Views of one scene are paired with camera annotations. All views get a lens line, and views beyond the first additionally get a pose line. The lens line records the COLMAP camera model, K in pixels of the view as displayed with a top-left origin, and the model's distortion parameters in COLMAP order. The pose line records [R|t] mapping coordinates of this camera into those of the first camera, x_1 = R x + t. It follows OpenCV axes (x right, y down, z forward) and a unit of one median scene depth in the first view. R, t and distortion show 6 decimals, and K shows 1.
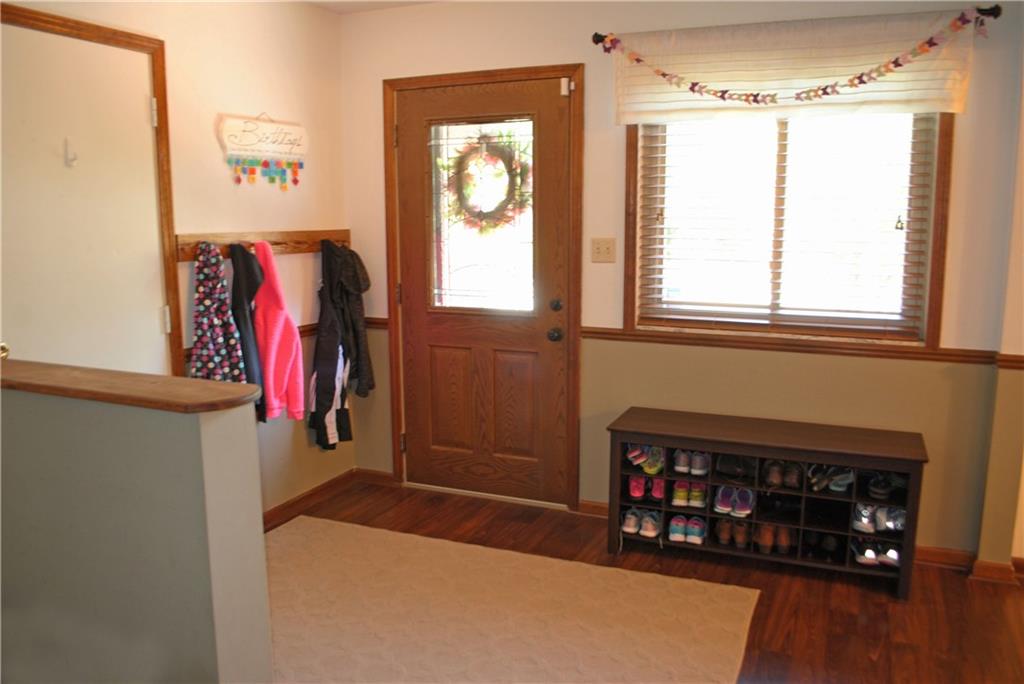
lens RADIAL K [[812.2, 0, 536.5], [0, 812.2, 346.2], [0, 0, 1]] dist [-0.083572, 0.006513]
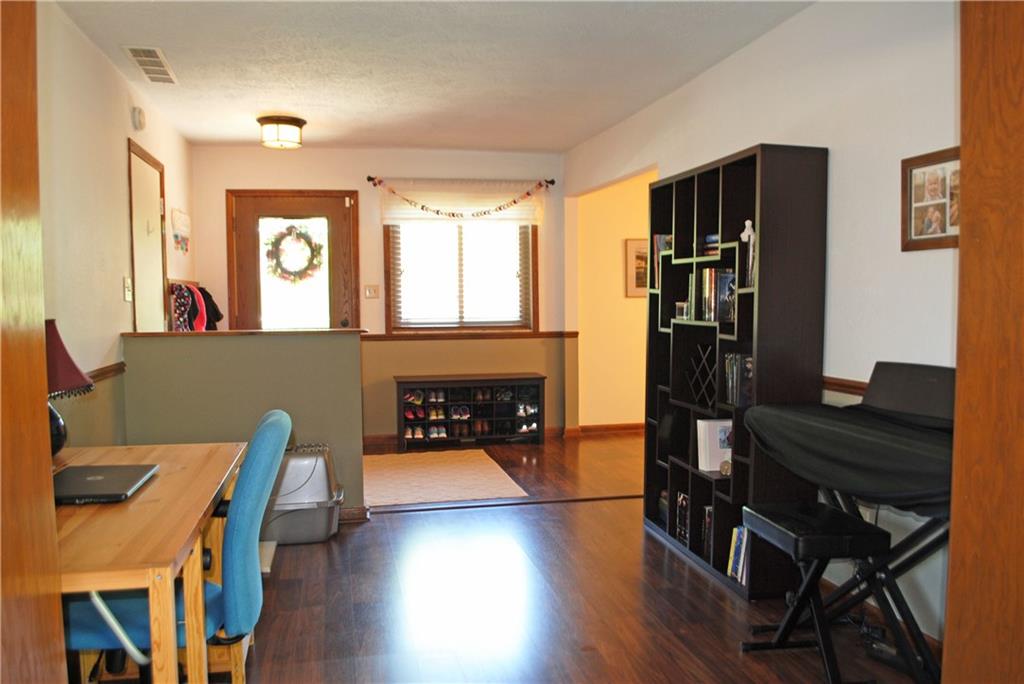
lens RADIAL K [[812.2, 0, 517.4], [0, 812.2, 348.2], [0, 0, 1]] dist [-0.083572, 0.006513]
pose [[0.811120, -0.043007, 0.583297, -0.743968], [0.102146, 0.992382, -0.068872, 0.172887], [-0.575891, 0.115445, 0.809334, -0.670455]]
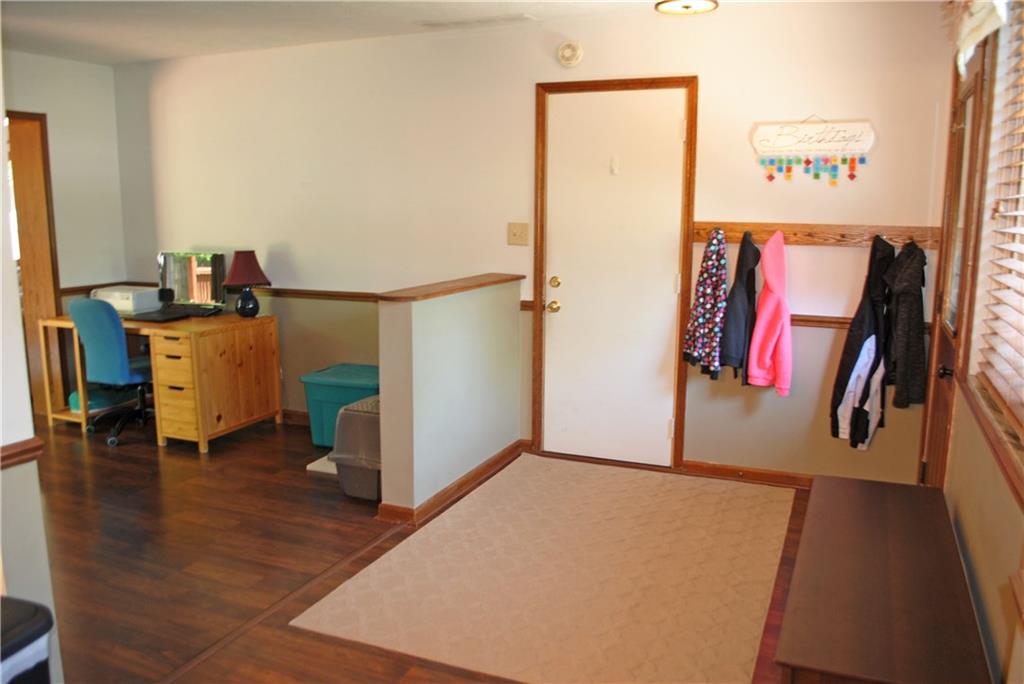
lens RADIAL K [[812.2, 0, 512.7], [0, 812.2, 345.6], [0, 0, 1]] dist [-0.083572, 0.006513]
pose [[-0.015981, 0.164163, -0.986304, 1.343429], [-0.167060, 0.972125, 0.164510, -0.162060], [0.985817, 0.167401, 0.011889, 1.069919]]
